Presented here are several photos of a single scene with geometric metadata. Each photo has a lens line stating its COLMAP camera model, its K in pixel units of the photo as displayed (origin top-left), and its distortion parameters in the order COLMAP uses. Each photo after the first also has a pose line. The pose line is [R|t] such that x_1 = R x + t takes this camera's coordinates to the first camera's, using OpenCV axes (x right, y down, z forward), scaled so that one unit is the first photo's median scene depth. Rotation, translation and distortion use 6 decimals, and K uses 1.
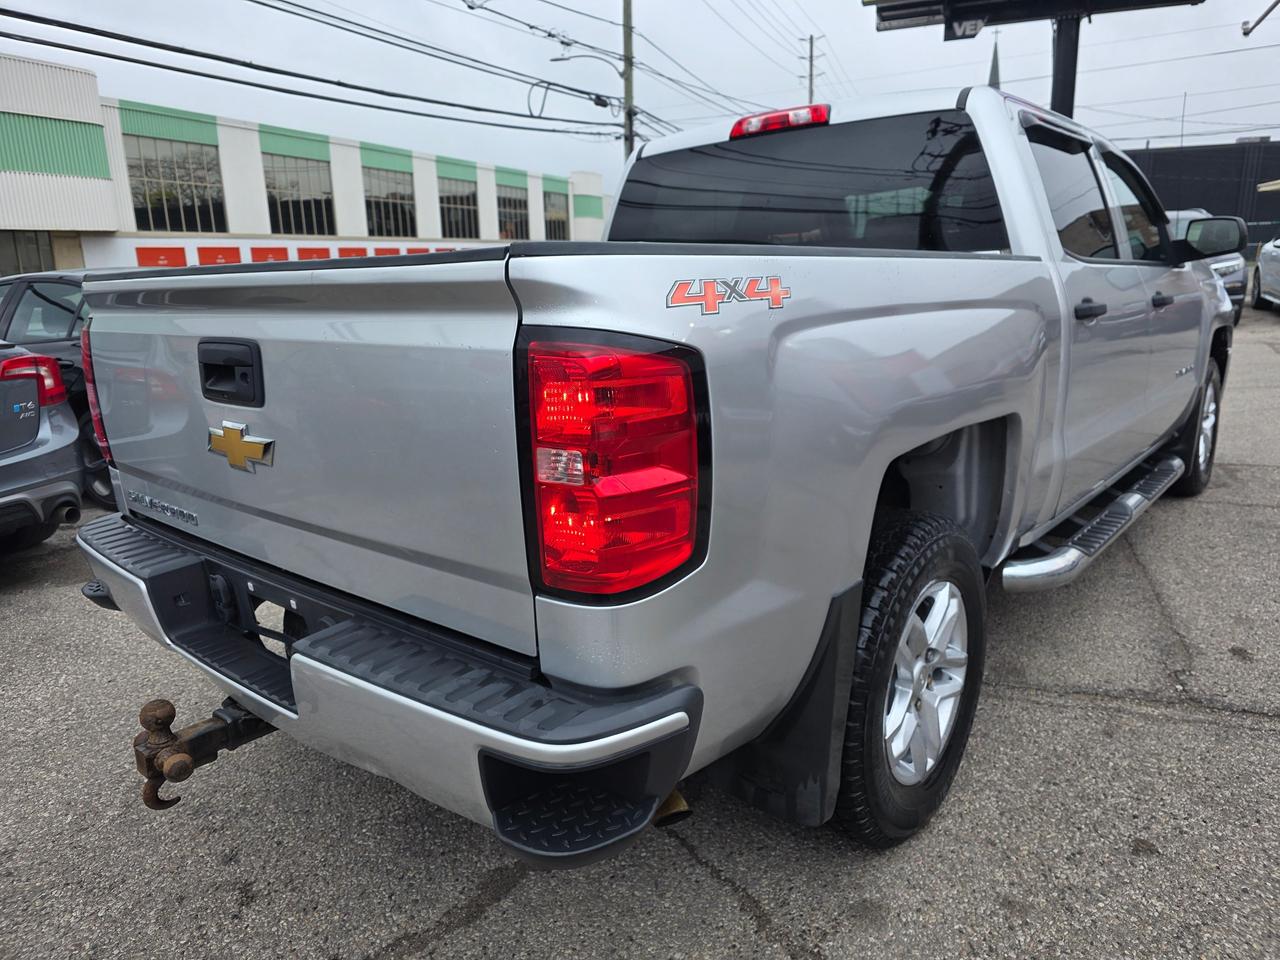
lens RADIAL K [[864.7, 0, 640.3], [0, 864.7, 462.0], [0, 0, 1]] dist [0.054676, -0.055634]
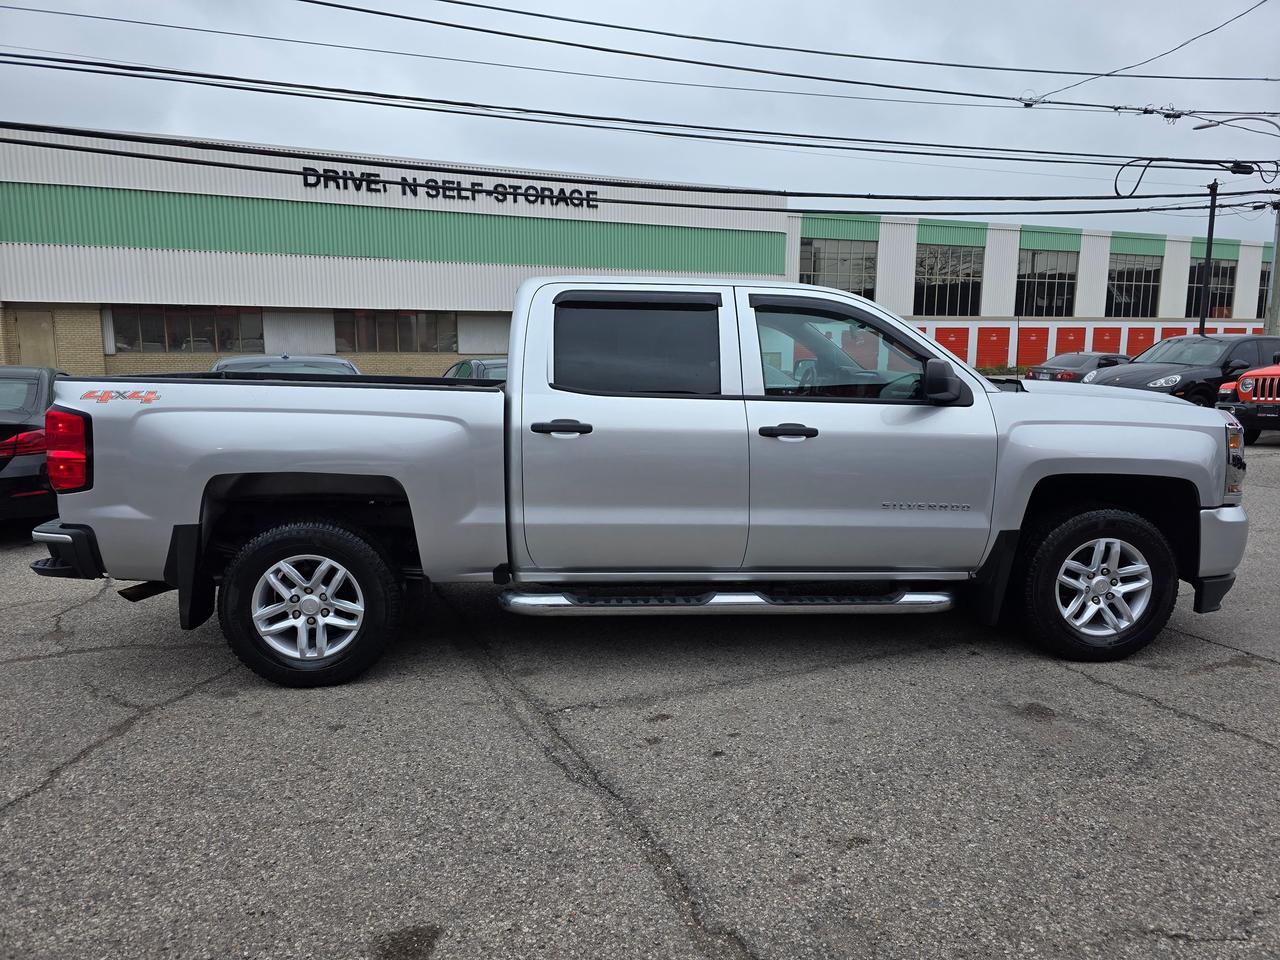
lens RADIAL K [[851.7, 0, 644.2], [0, 851.7, 474.7], [0, 0, 1]] dist [0.057172, -0.050666]
pose [[0.710859, 0.133835, -0.690484, 1.370591], [-0.178645, 0.983890, 0.006789, -0.113037], [0.680269, 0.118526, 0.723316, 0.076263]]
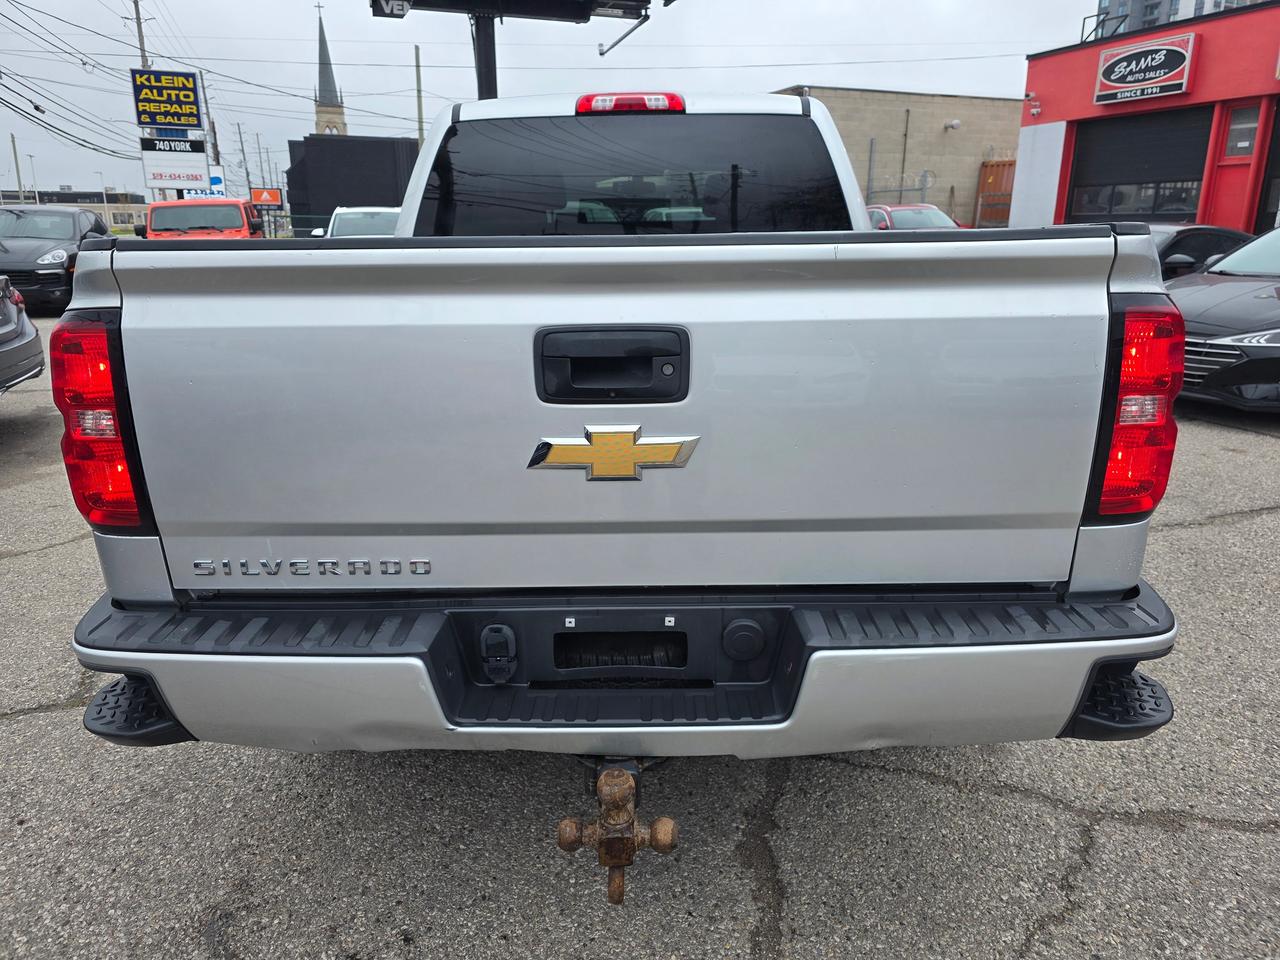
lens RADIAL K [[864.7, 0, 640.3], [0, 864.7, 462.0], [0, 0, 1]] dist [0.054676, -0.055634]
pose [[0.767232, -0.138499, 0.626238, -0.531189], [0.121583, 0.990109, 0.070016, -0.035500], [-0.629741, 0.022421, 0.776482, 0.185598]]
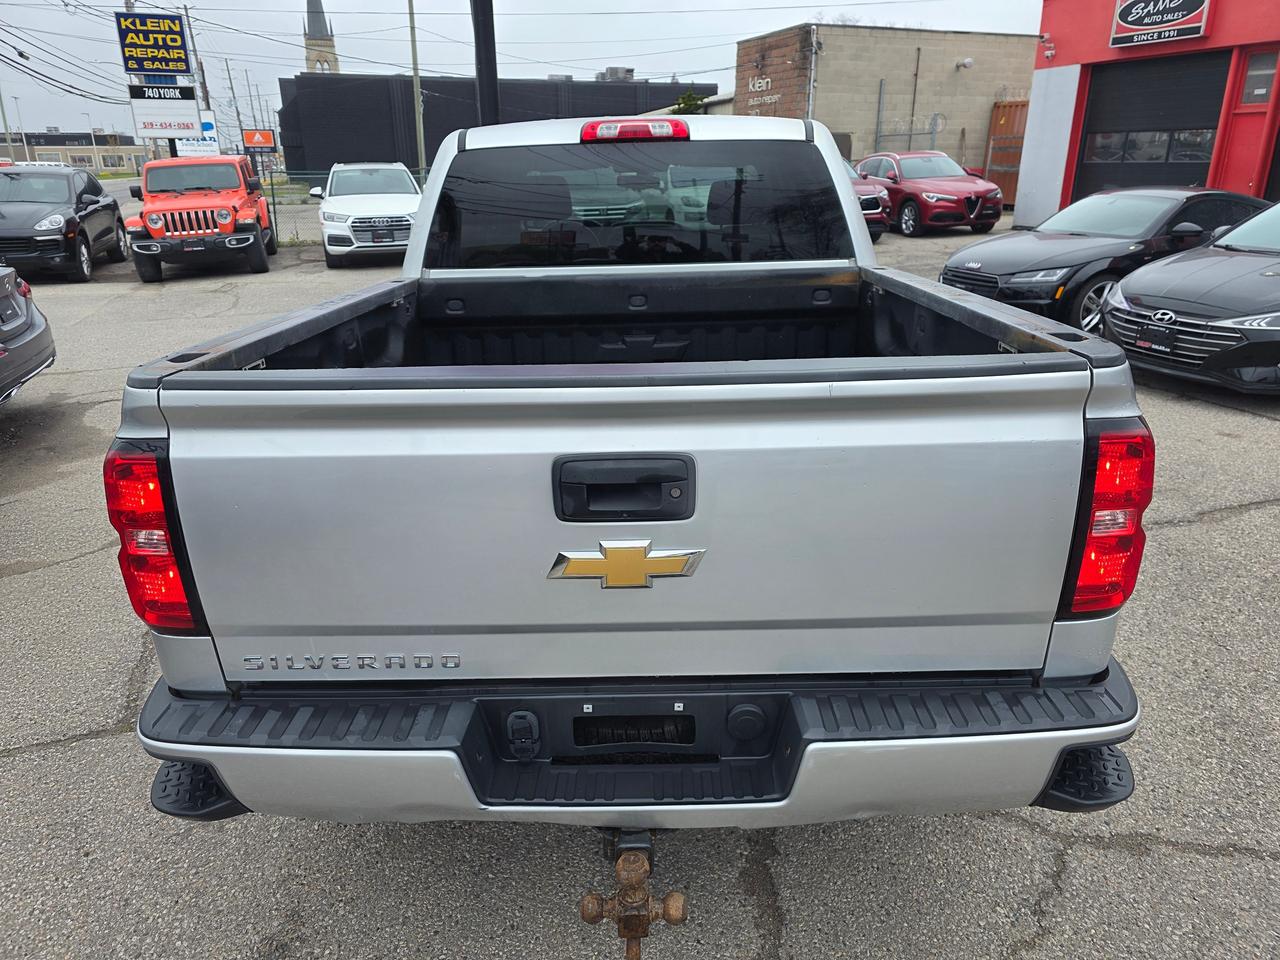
lens RADIAL K [[863.3, 0, 644.1], [0, 863.3, 477.7], [0, 0, 1]] dist [0.057561, -0.058891]
pose [[0.766710, -0.197793, 0.610765, -0.541081], [0.131938, 0.979595, 0.151610, -0.134173], [-0.628290, -0.035658, 0.777162, 0.157854]]
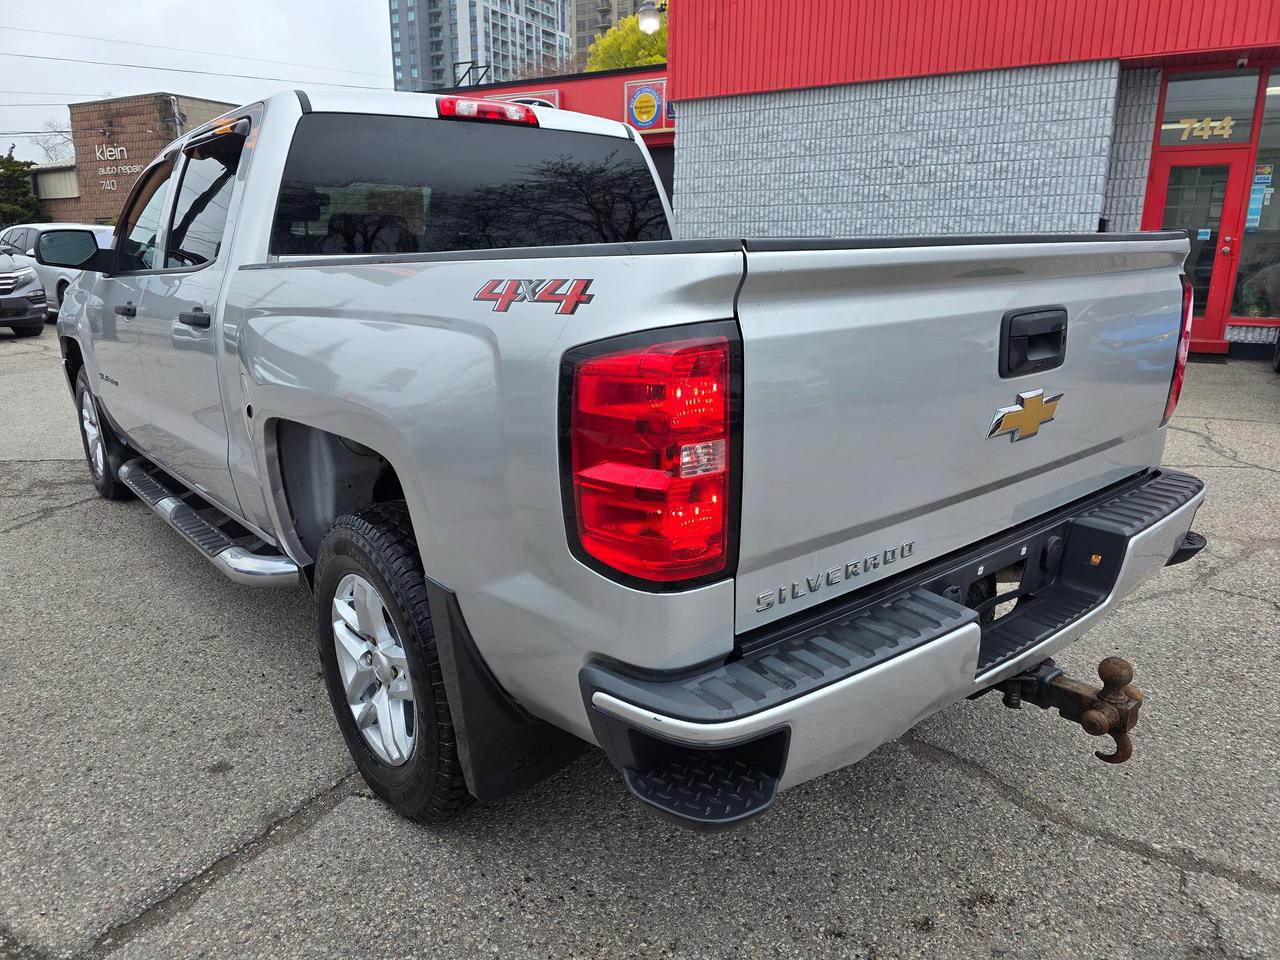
lens RADIAL K [[863.3, 0, 644.1], [0, 863.3, 477.7], [0, 0, 1]] dist [0.057561, -0.058891]
pose [[0.162017, -0.218853, 0.962213, -0.840856], [0.218727, 0.958805, 0.181249, -0.126295], [-0.962242, 0.181097, 0.203211, 0.681851]]
